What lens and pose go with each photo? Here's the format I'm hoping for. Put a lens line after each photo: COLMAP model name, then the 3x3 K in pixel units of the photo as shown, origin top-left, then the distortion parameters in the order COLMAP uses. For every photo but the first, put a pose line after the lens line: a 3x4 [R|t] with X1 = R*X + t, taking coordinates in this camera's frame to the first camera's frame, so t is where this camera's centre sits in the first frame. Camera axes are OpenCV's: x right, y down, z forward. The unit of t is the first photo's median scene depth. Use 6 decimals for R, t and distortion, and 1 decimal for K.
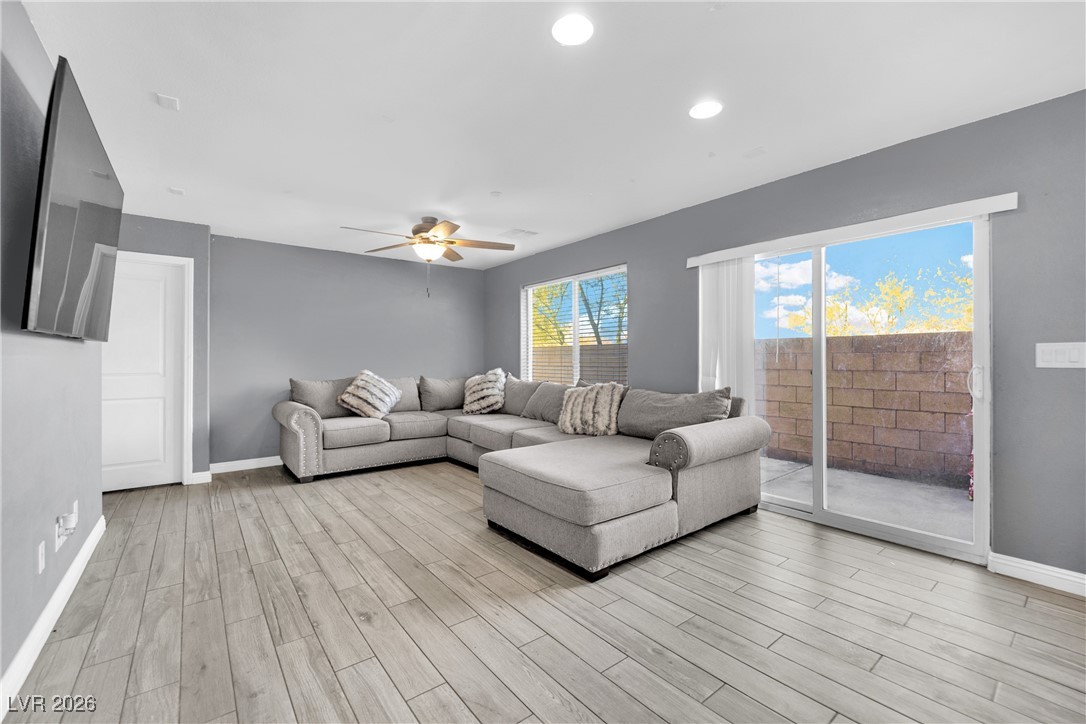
lens RADIAL K [[450.4, 0, 570.8], [0, 450.4, 357.6], [0, 0, 1]] dist [-0.003898, 0.000906]
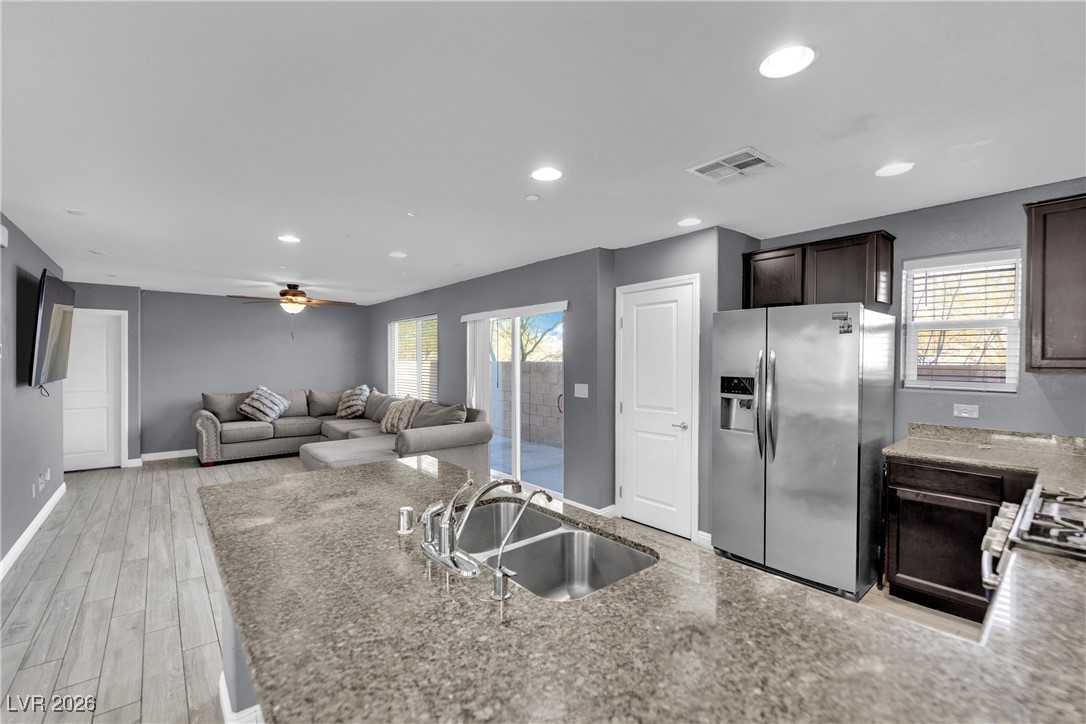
lens RADIAL K [[450.4, 0, 548.8], [0, 450.4, 365.1], [0, 0, 1]] dist [-0.003898, 0.000906]
pose [[0.999836, 0.004302, 0.017603, 0.467188], [-0.004499, 0.999927, 0.011173, -0.066705], [-0.017554, -0.011250, 0.999783, -0.447633]]
